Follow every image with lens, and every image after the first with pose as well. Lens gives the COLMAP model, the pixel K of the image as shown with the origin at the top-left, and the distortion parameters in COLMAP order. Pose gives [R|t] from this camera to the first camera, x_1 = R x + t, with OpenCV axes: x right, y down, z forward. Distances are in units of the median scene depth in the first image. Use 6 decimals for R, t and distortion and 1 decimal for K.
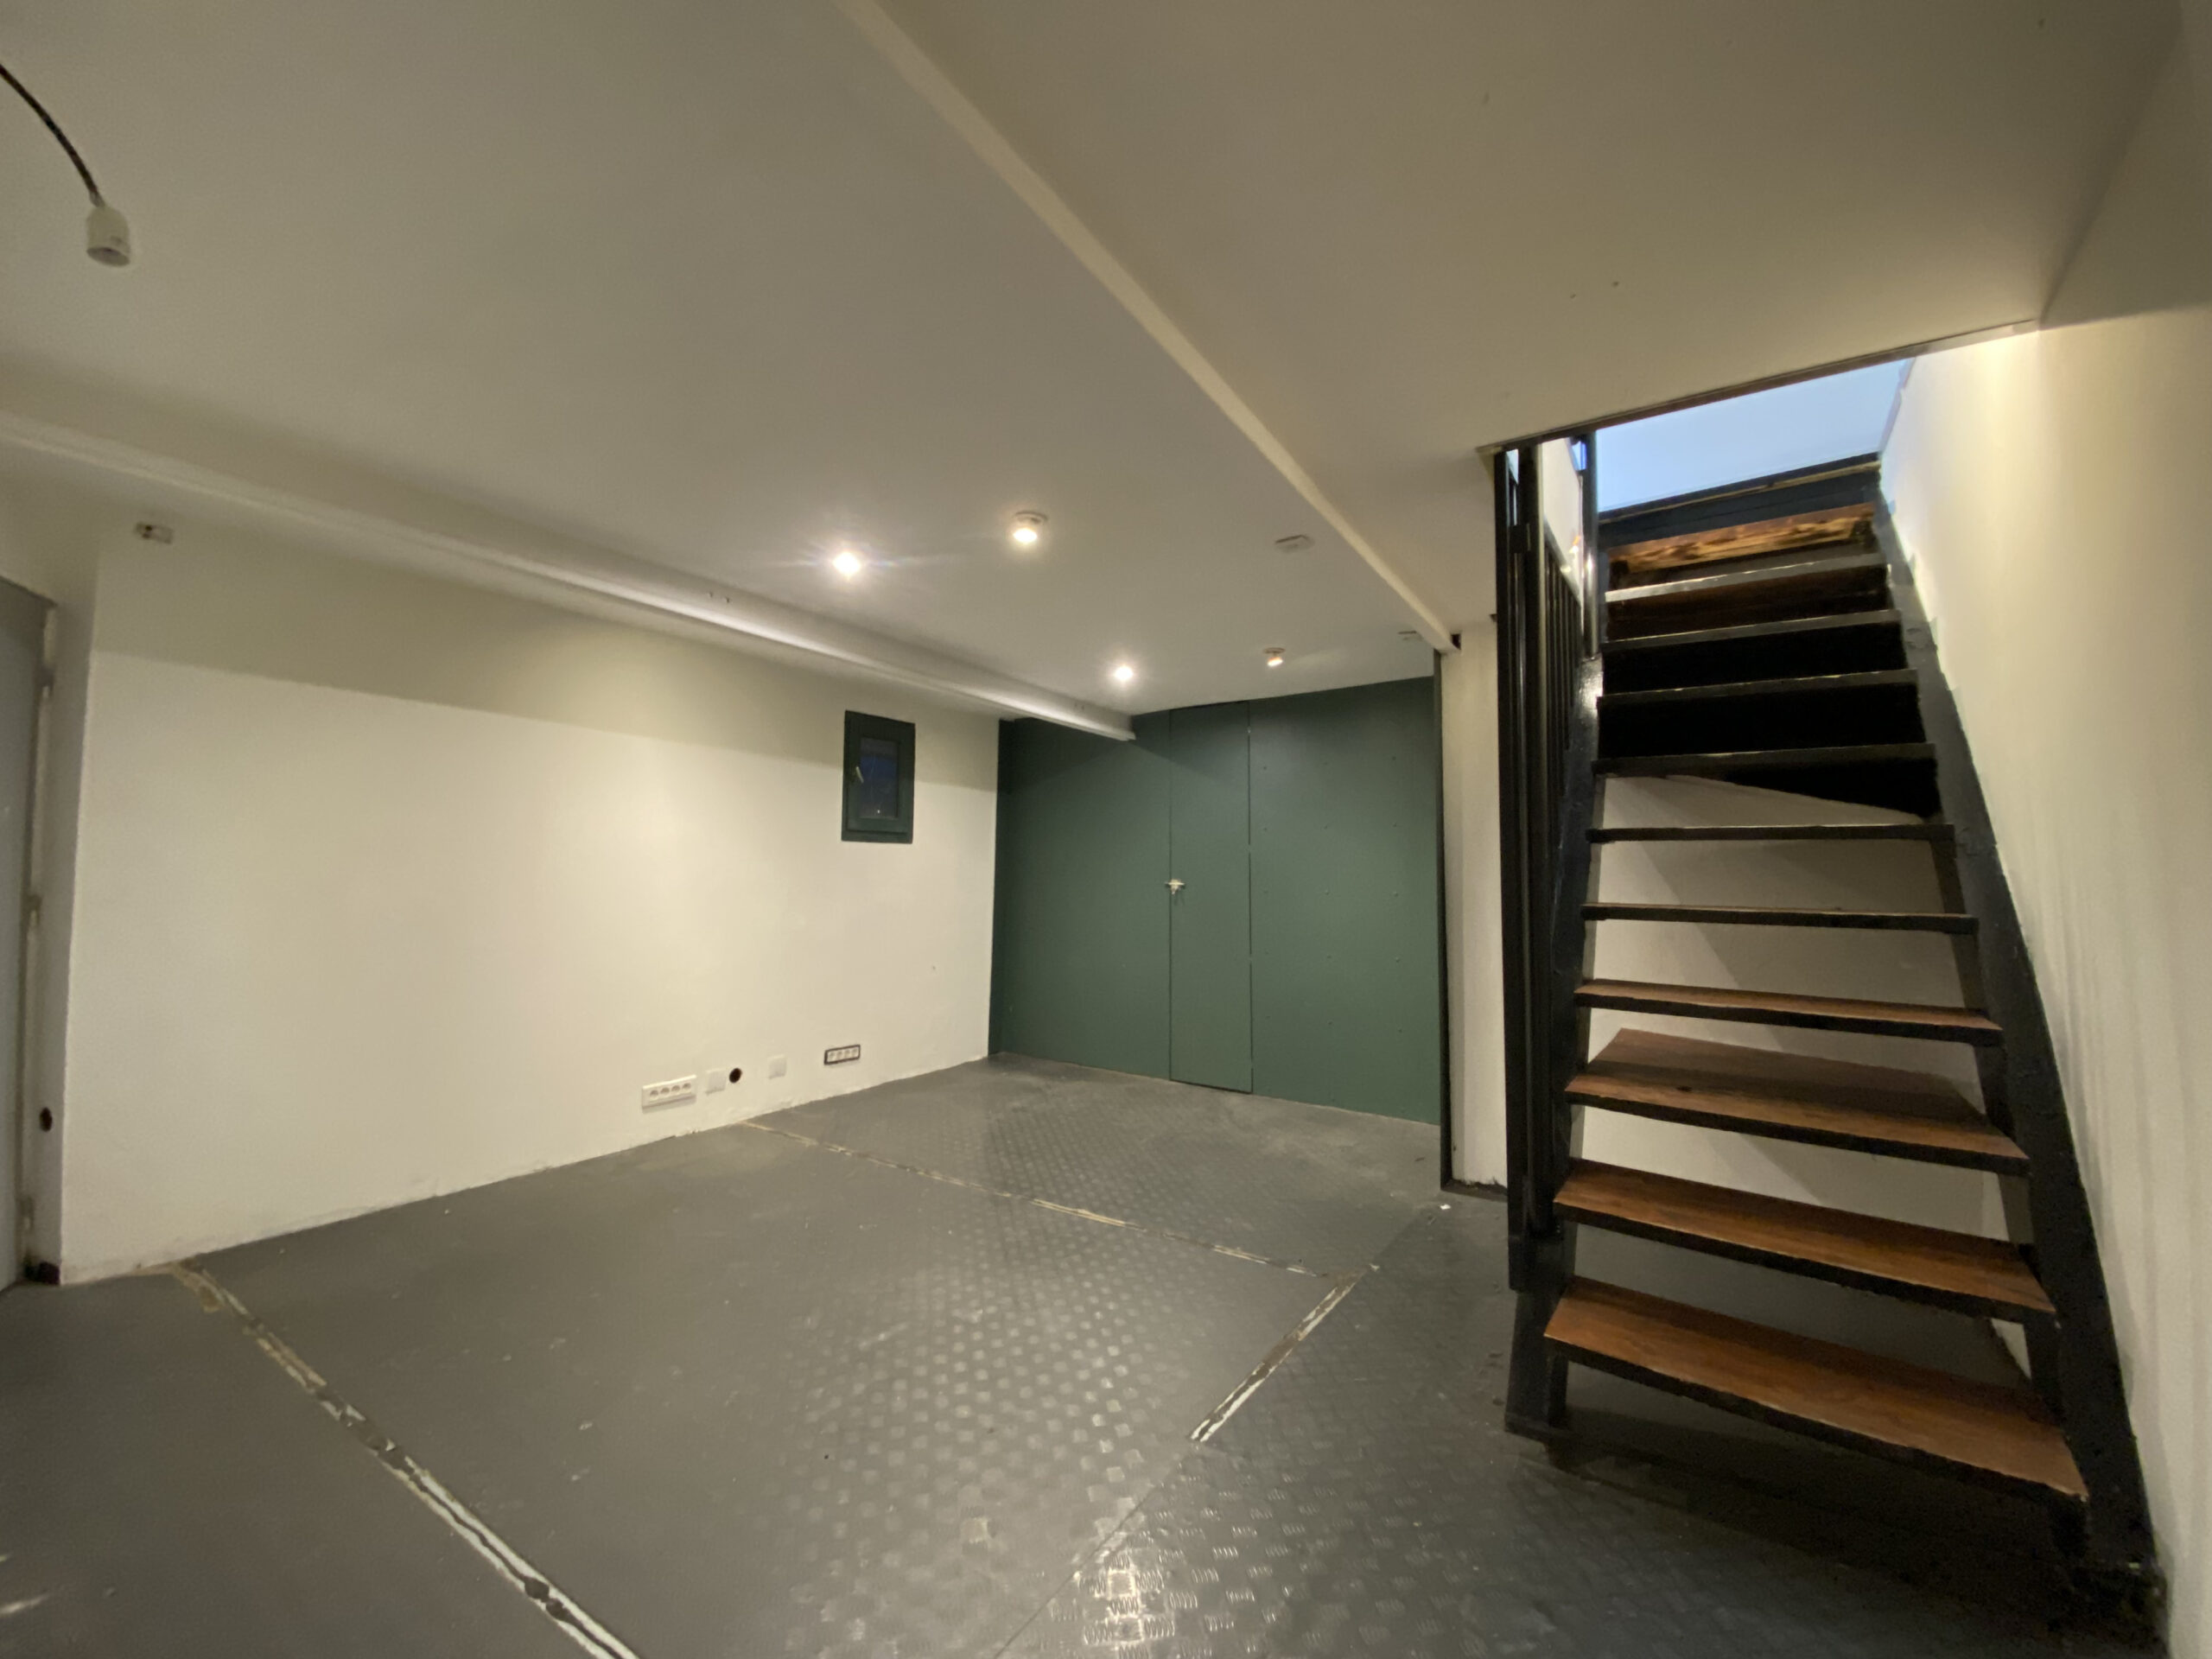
lens RADIAL K [[892.5, 0, 1106.0], [0, 892.5, 829.5], [0, 0, 1]] dist [0.056493, -0.044364]
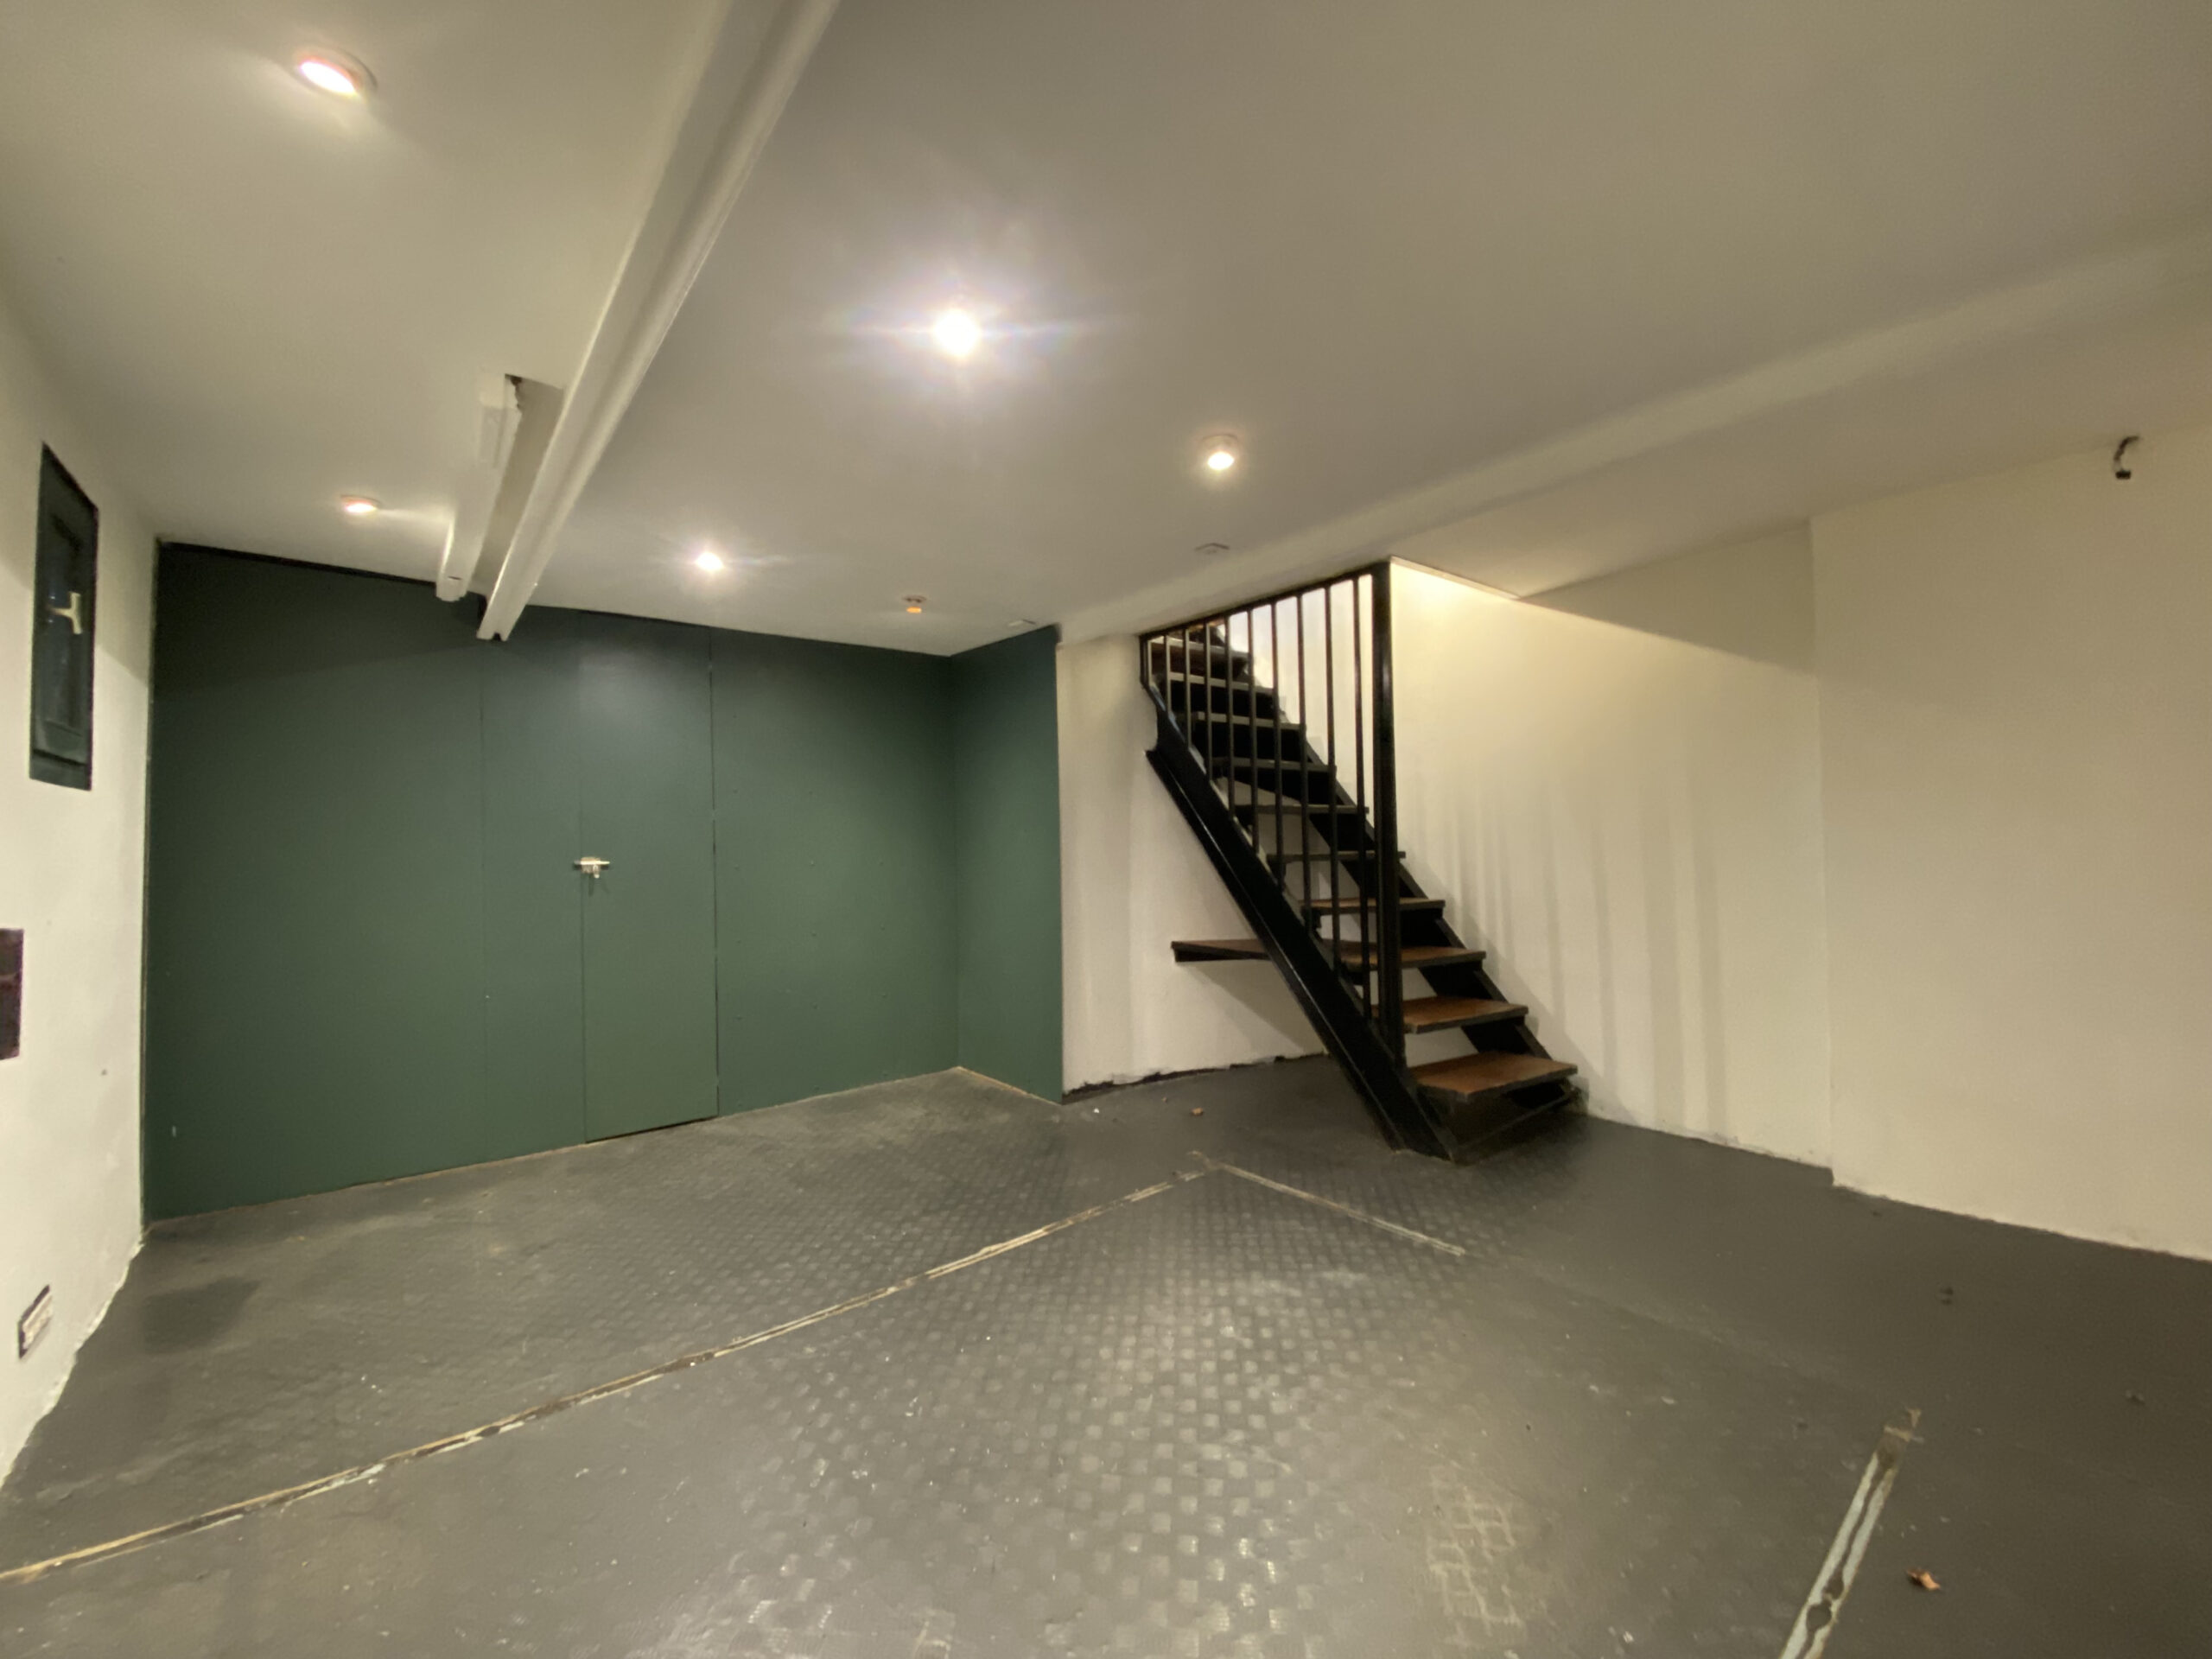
lens RADIAL K [[893.3, 0, 1101.8], [0, 893.3, 825.7], [0, 0, 1]] dist [0.028637, -0.023274]
pose [[0.282667, 0.001401, 0.959217, -0.595523], [-0.025510, 0.999656, 0.006057, 0.021738], [-0.958879, -0.026181, 0.282606, 0.513328]]
